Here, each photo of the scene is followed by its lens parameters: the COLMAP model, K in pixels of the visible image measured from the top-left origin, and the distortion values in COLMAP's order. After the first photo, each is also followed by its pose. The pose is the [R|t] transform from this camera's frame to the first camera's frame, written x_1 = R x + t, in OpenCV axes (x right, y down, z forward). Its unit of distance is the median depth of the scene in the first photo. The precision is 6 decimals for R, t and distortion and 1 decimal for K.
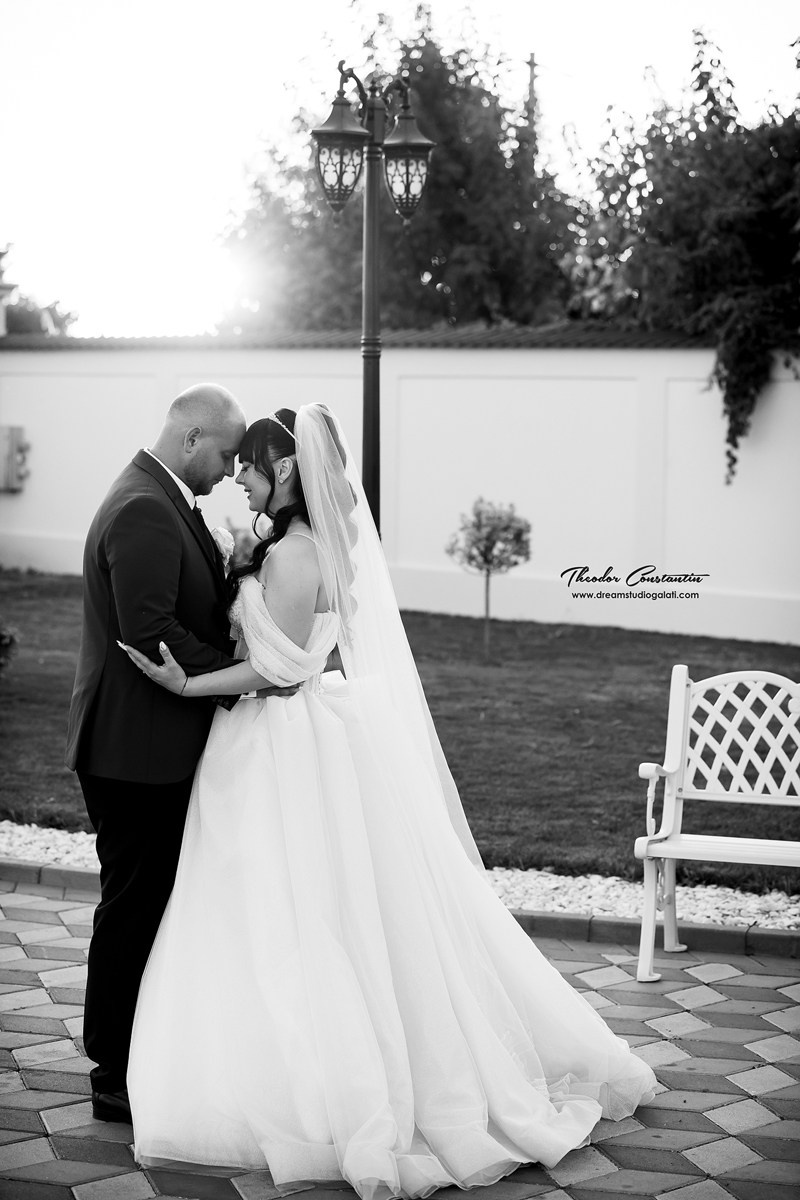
lens RADIAL K [[2894.6, 0, 400.0], [0, 2894.6, 600.0], [0, 0, 1]] dist [0.107196, 0.096464]
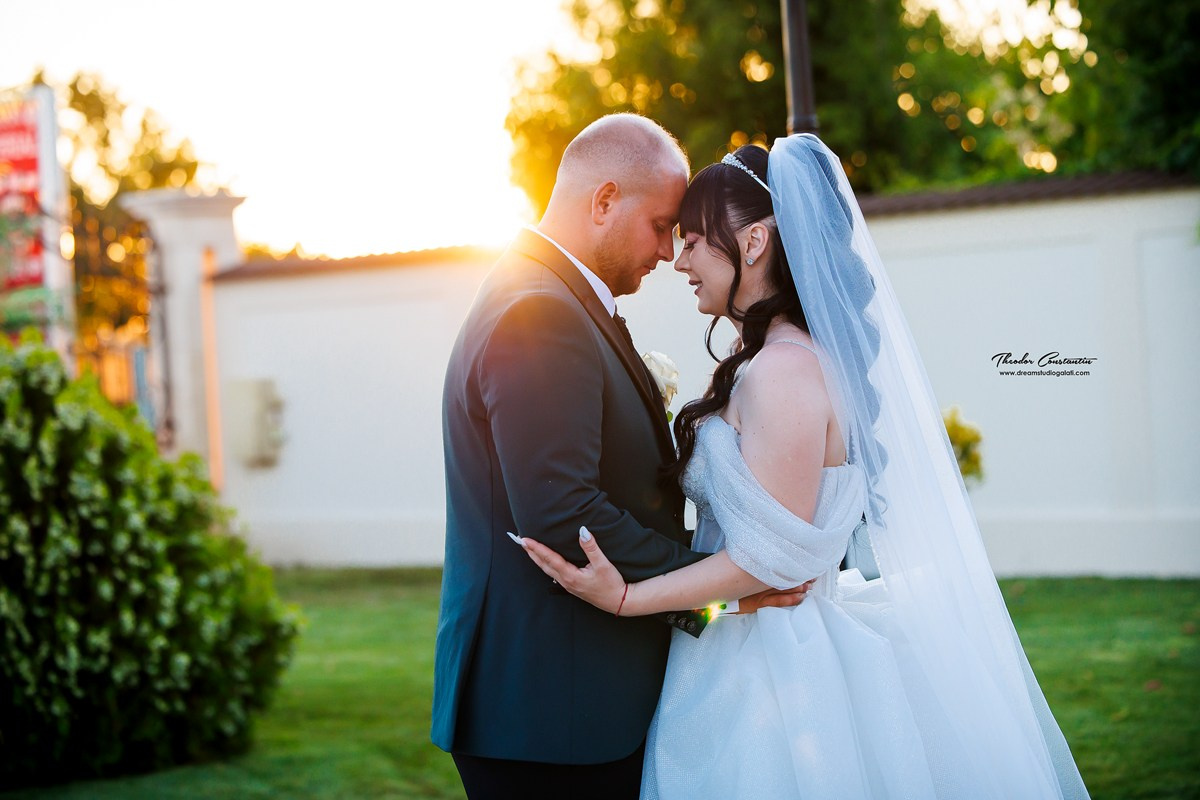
lens RADIAL K [[3472.4, 0, 600.0], [0, 3472.4, 400.0], [0, 0, 1]] dist [0.097106, -1.281963]
pose [[0.996920, -0.072945, -0.028789, -0.054197], [0.070936, 0.995326, -0.065523, 0.034960], [0.033435, 0.063279, 0.997436, 0.263035]]
